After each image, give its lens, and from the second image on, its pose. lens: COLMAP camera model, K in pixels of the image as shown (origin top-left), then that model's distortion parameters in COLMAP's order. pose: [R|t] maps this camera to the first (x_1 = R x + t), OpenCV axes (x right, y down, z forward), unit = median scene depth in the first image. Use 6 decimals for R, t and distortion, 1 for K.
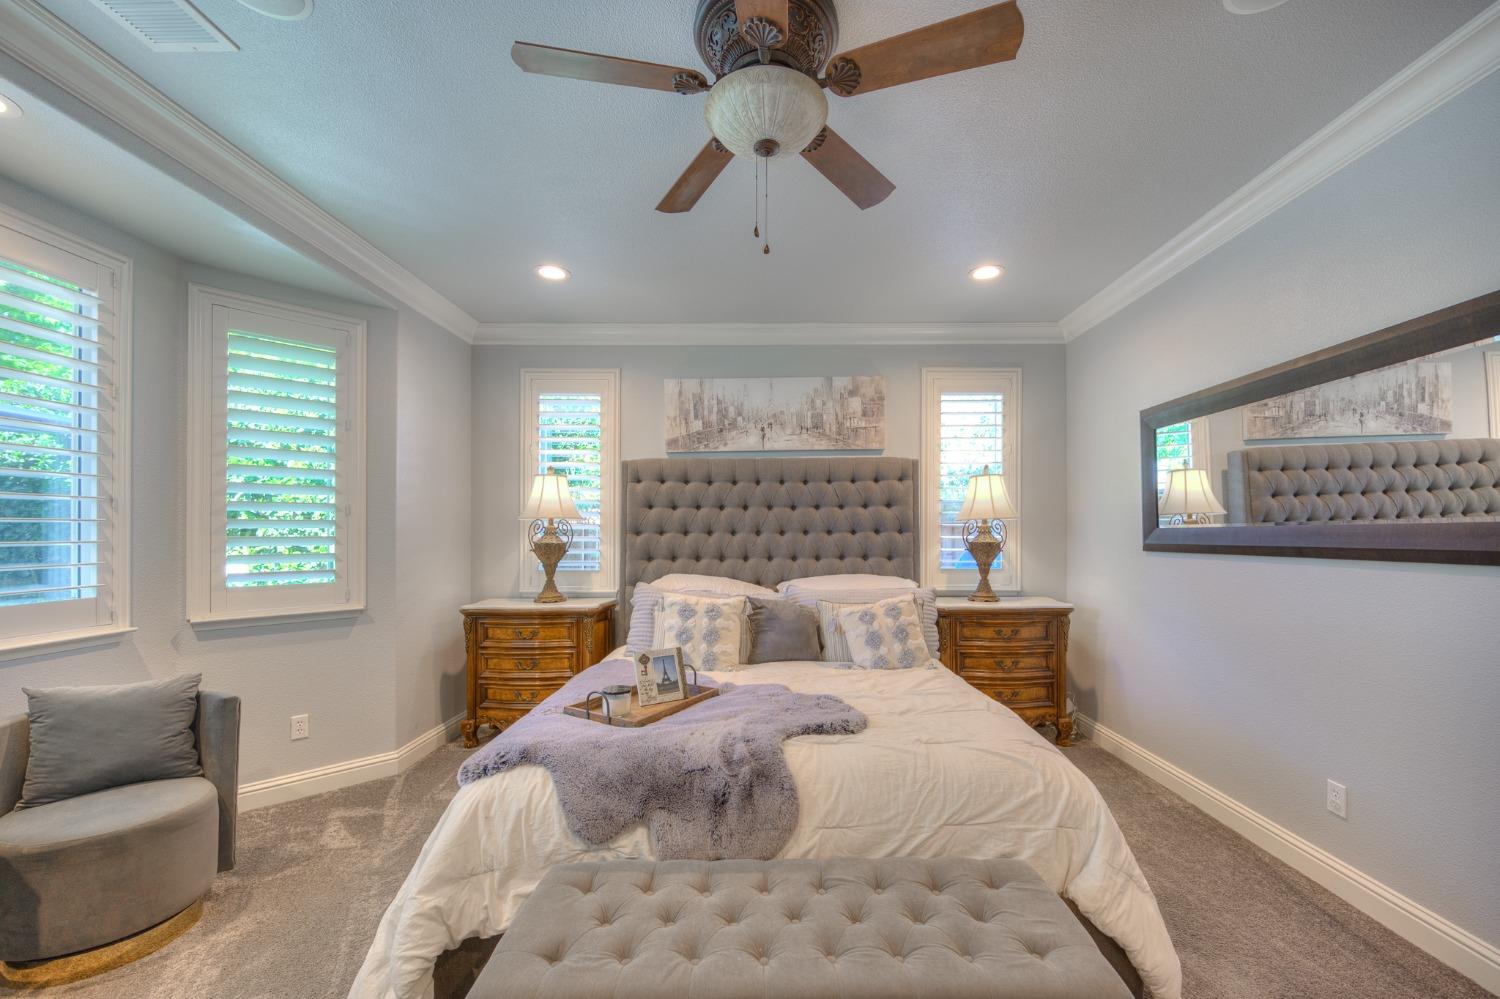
lens RADIAL K [[605.2, 0, 746.4], [0, 605.2, 522.2], [0, 0, 1]] dist [-0.007739, -0.000436]
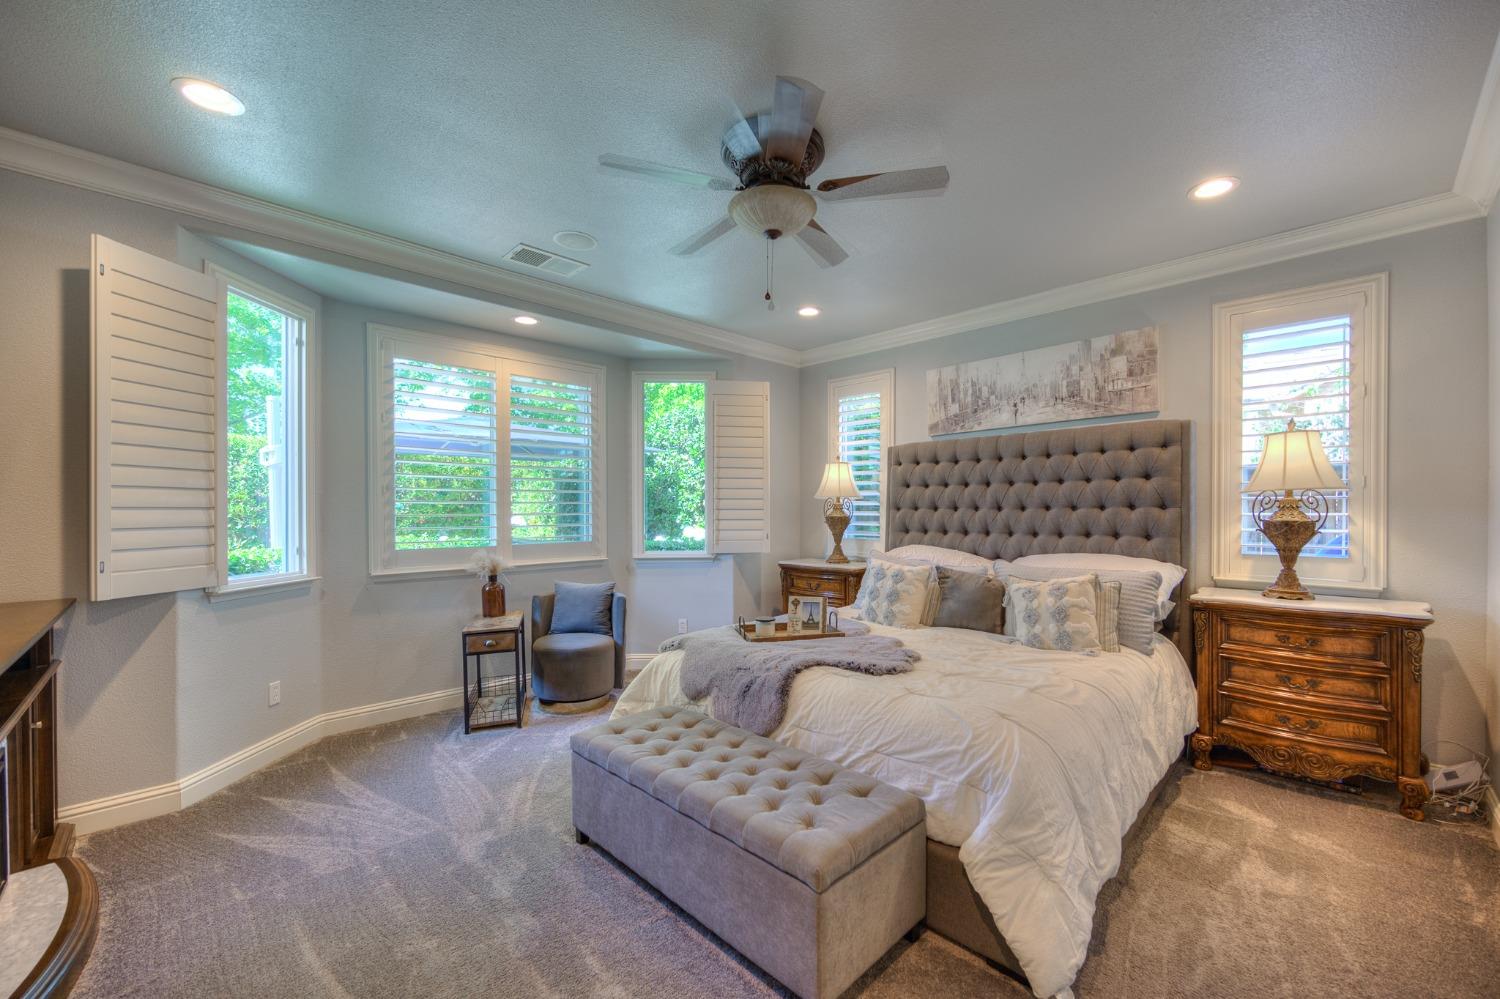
lens RADIAL K [[594.6, 0, 750.0], [0, 594.6, 503.4], [0, 0, 1]] dist [-0.008953, -0.000404]
pose [[0.699007, -0.006184, -0.715088, 0.442820], [0.014241, 0.999885, 0.005273, -0.002276], [0.714973, -0.013869, 0.699014, -0.002063]]
